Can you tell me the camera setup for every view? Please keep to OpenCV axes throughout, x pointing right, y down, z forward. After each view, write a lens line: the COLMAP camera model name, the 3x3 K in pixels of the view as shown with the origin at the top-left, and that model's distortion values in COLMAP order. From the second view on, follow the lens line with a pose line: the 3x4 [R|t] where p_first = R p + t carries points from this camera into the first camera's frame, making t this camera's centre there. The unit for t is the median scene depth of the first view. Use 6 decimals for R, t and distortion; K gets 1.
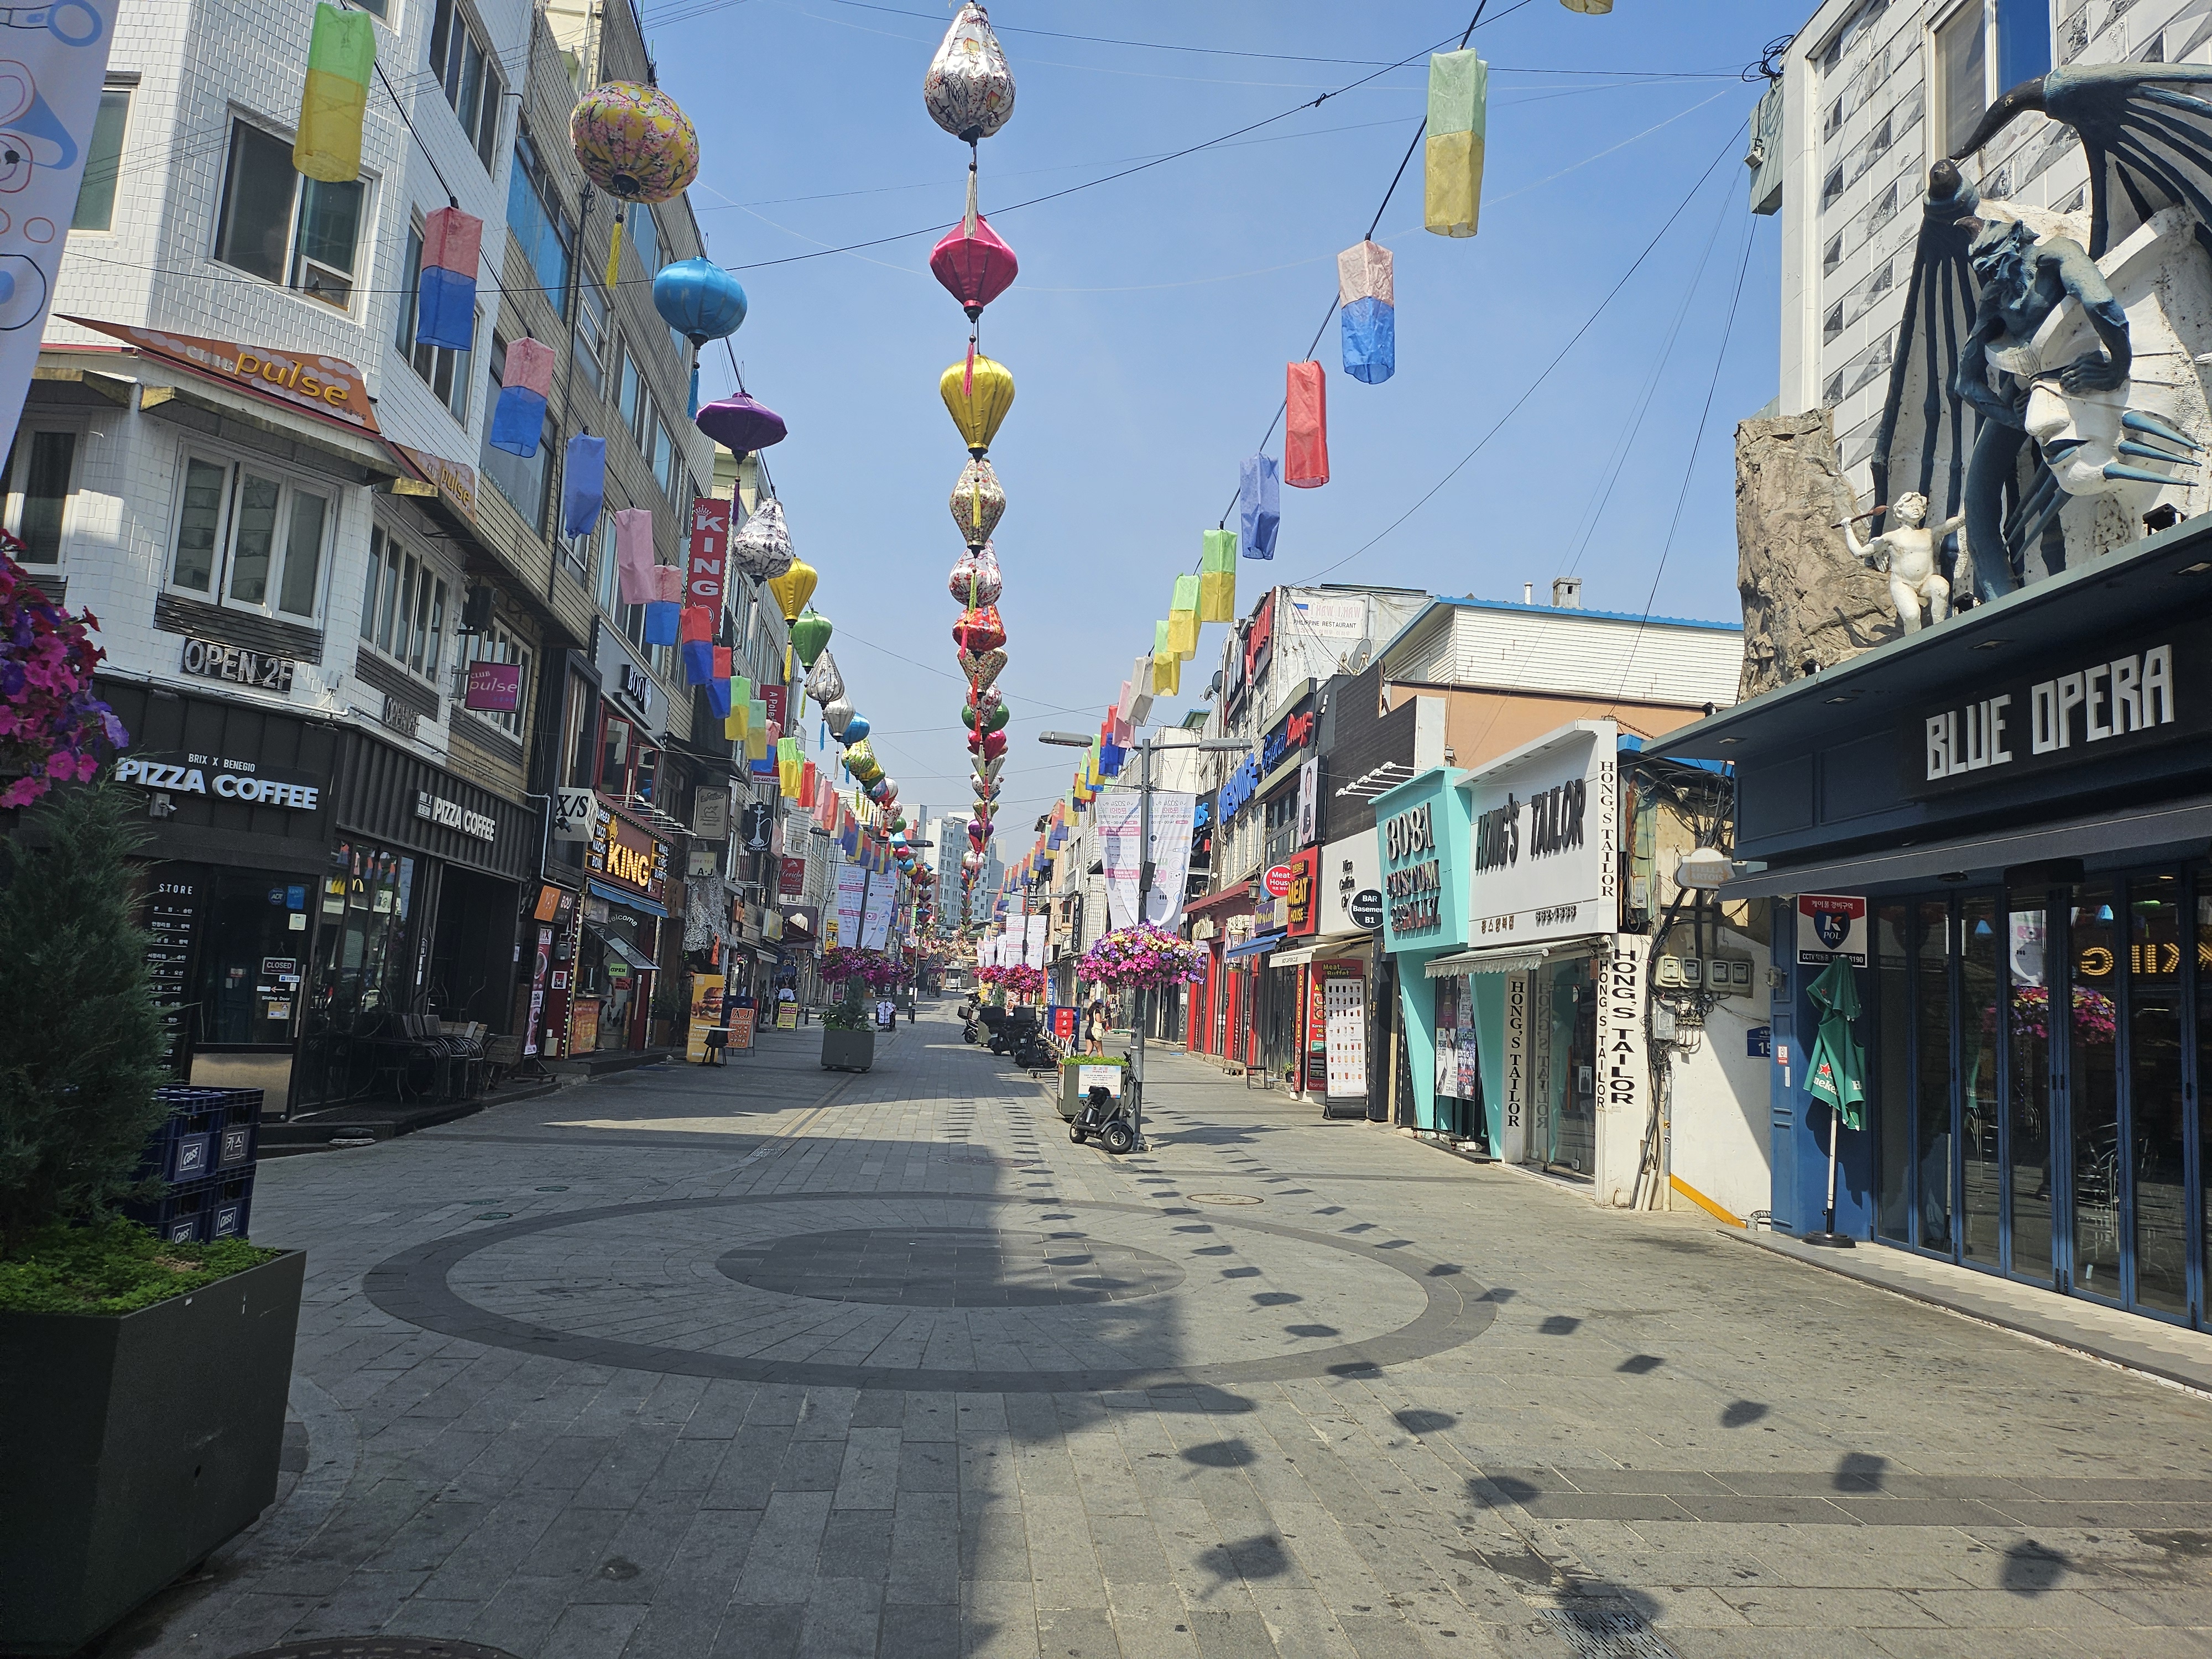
lens RADIAL K [[1418.4, 0, 1106.0], [0, 1418.4, 829.5], [0, 0, 1]] dist [-0.001983, -0.000797]
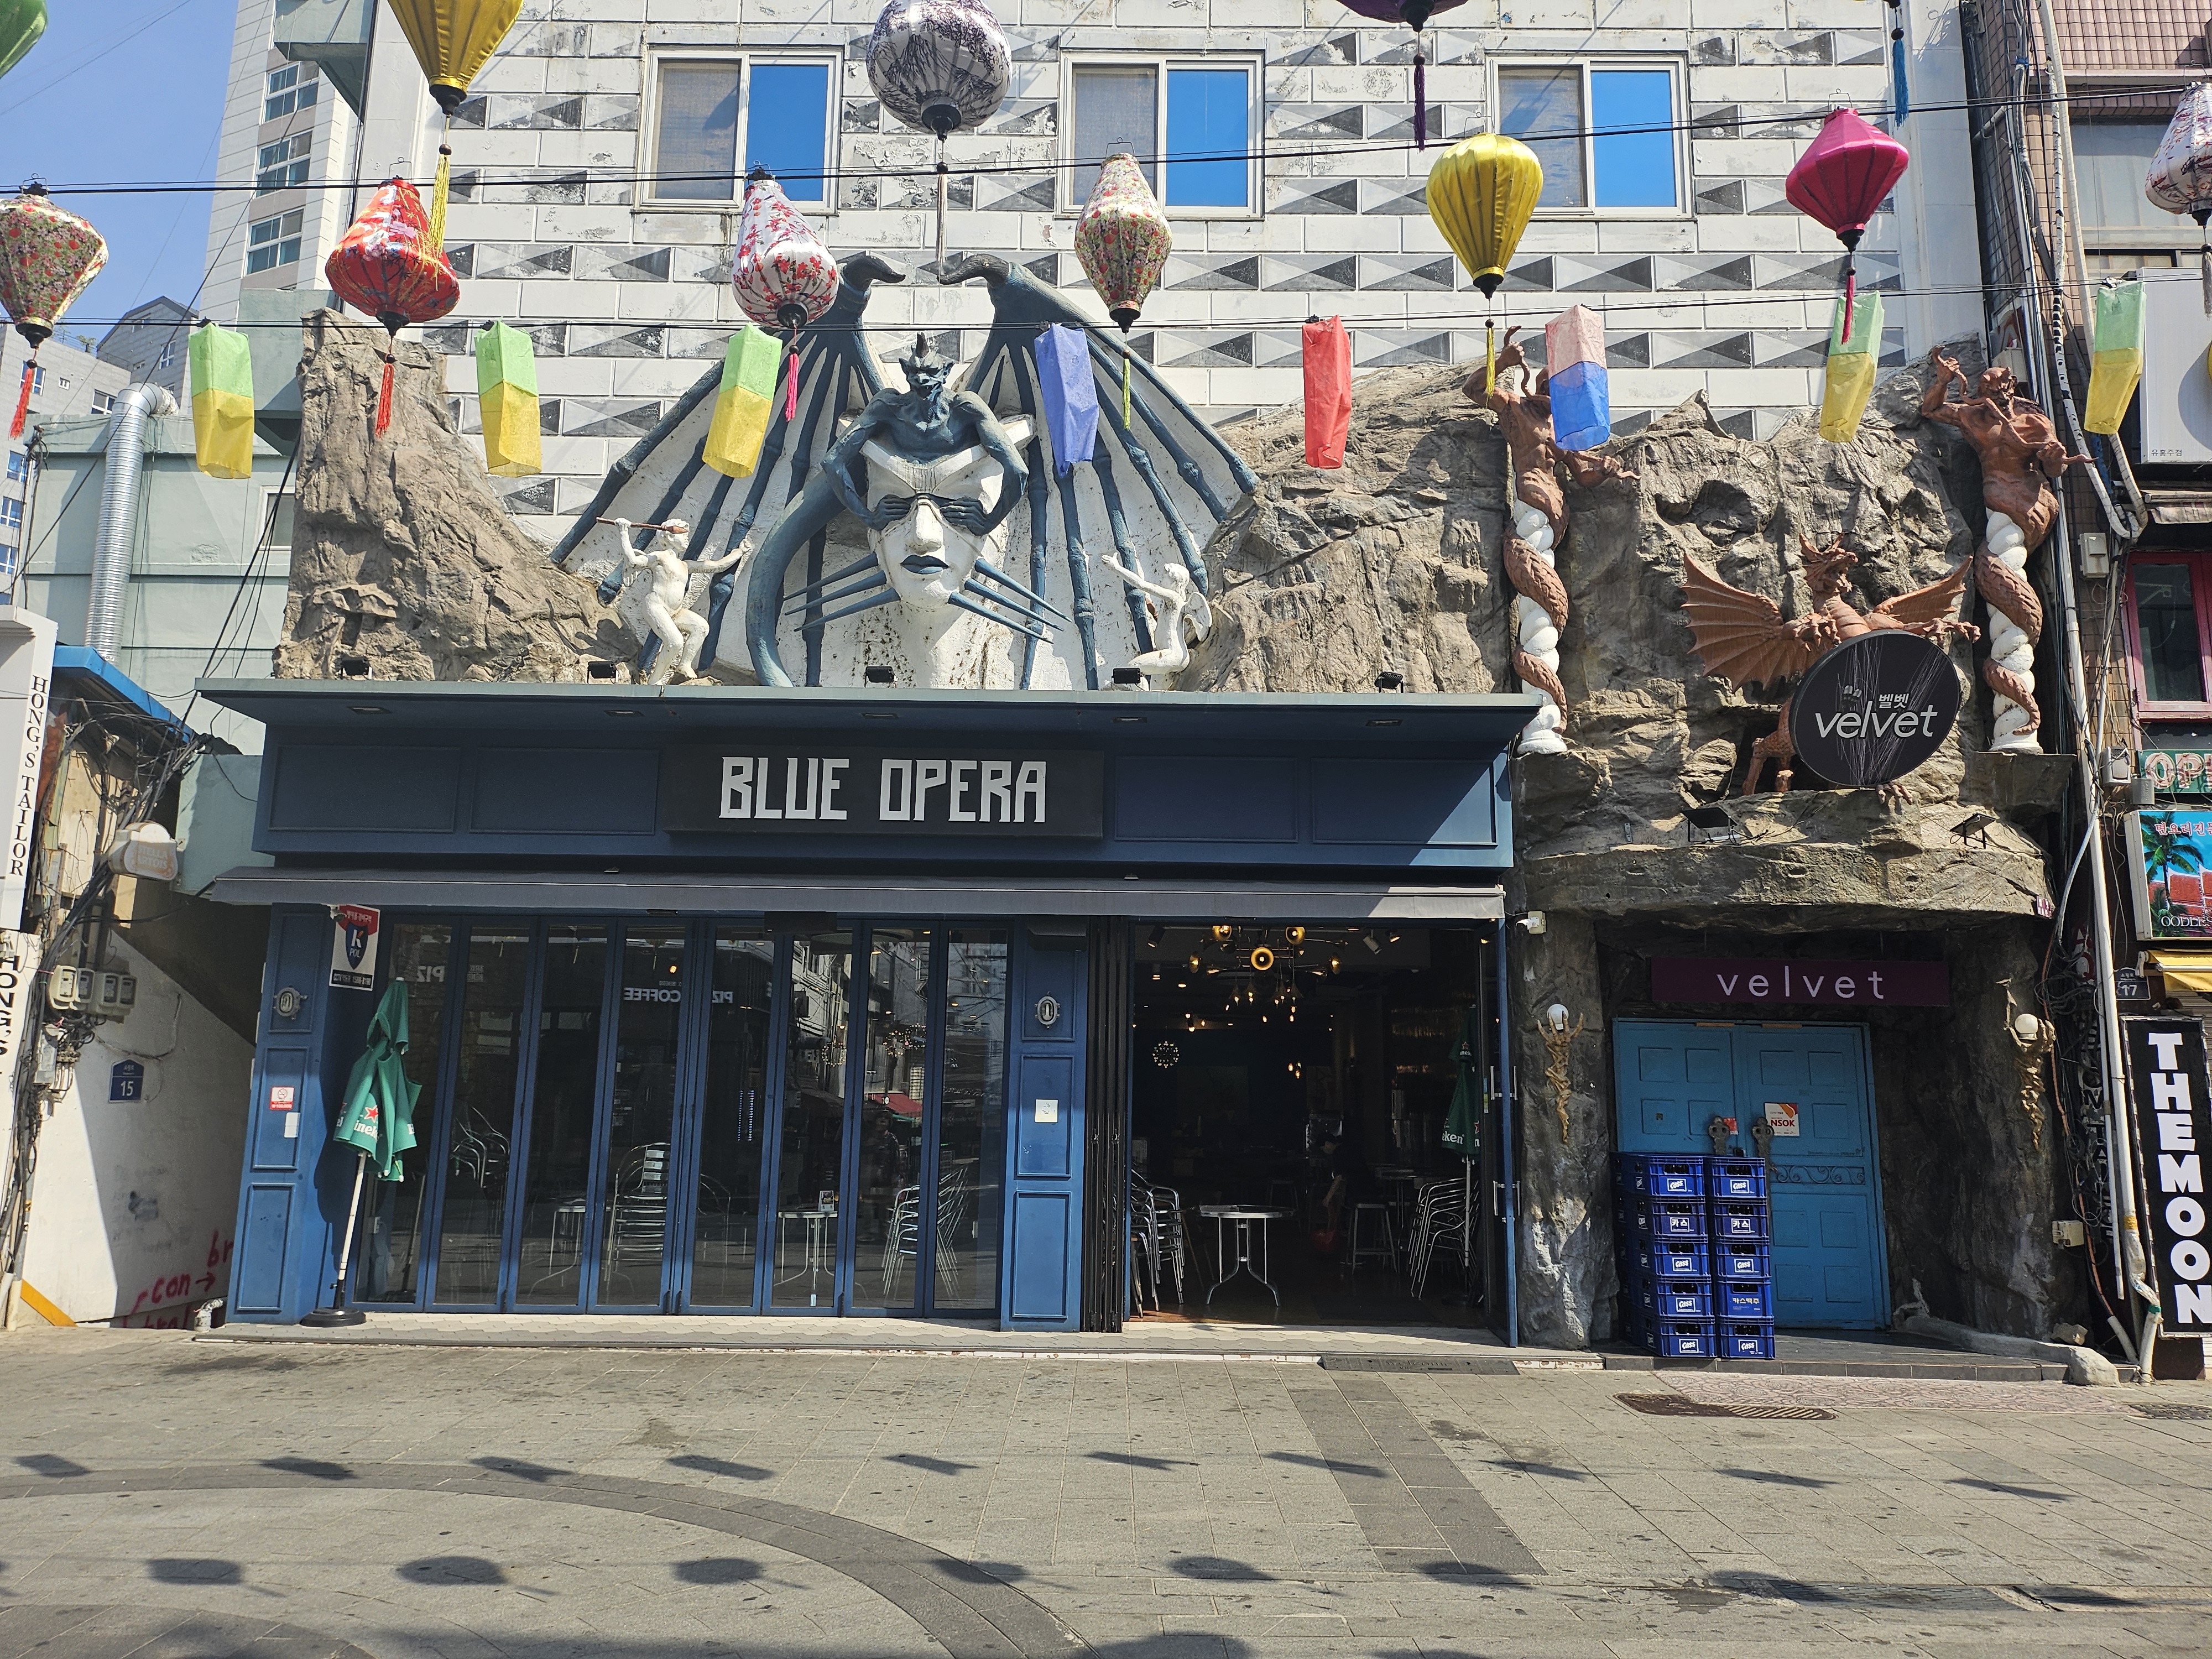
lens RADIAL K [[1530.8, 0, 1106.0], [0, 1530.8, 829.5], [0, 0, 1]] dist [0.004822, -0.000774]
pose [[0.108701, 0.118177, 0.987025, -0.469947], [-0.130264, 0.986040, -0.103713, 0.051509], [-0.985503, -0.117300, 0.122578, 0.608425]]
